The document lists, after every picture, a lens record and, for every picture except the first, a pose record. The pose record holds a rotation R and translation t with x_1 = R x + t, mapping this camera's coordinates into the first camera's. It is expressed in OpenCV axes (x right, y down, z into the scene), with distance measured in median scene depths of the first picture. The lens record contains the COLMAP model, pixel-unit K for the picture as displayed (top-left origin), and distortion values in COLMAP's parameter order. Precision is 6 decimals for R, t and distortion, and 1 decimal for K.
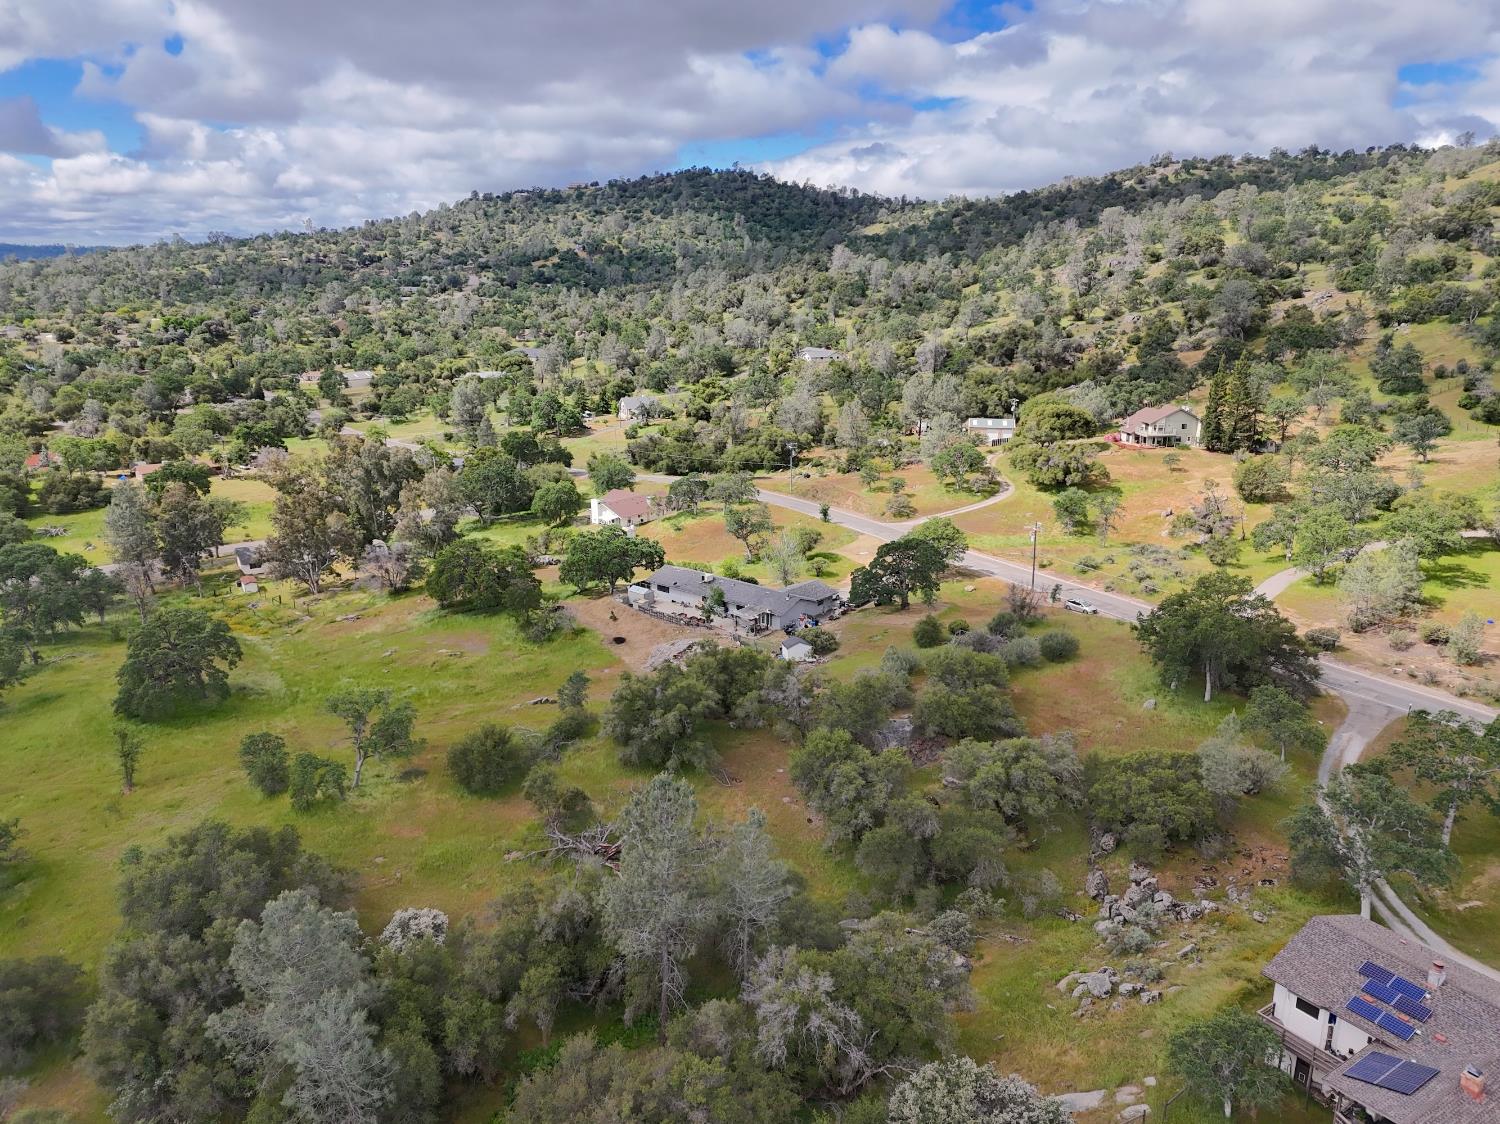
lens RADIAL K [[1095.9, 0, 750.0], [0, 1095.9, 562.0], [0, 0, 1]] dist [0.072109, -0.070233]
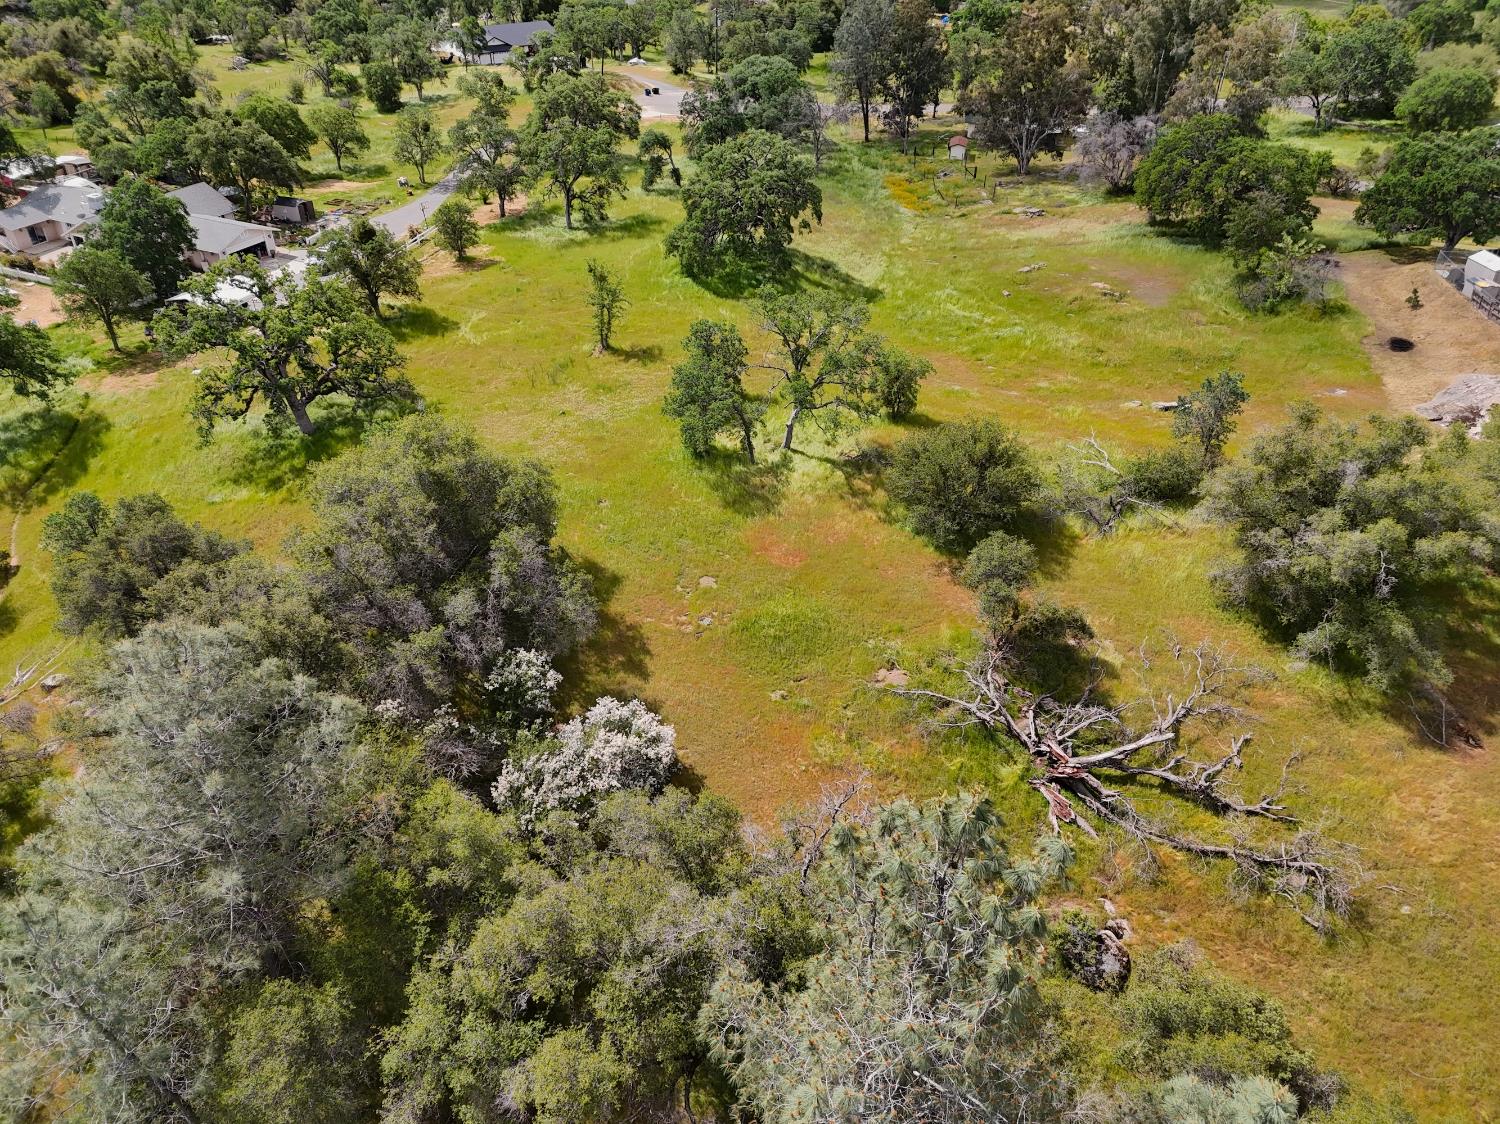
lens RADIAL K [[1100.4, 0, 751.6], [0, 1100.4, 535.3], [0, 0, 1]] dist [0.085607, -0.090246]
pose [[0.719648, 0.379688, -0.581329, 0.007377], [-0.189878, 0.912944, 0.361221, 0.017773], [0.667872, -0.149570, 0.729092, 0.358108]]
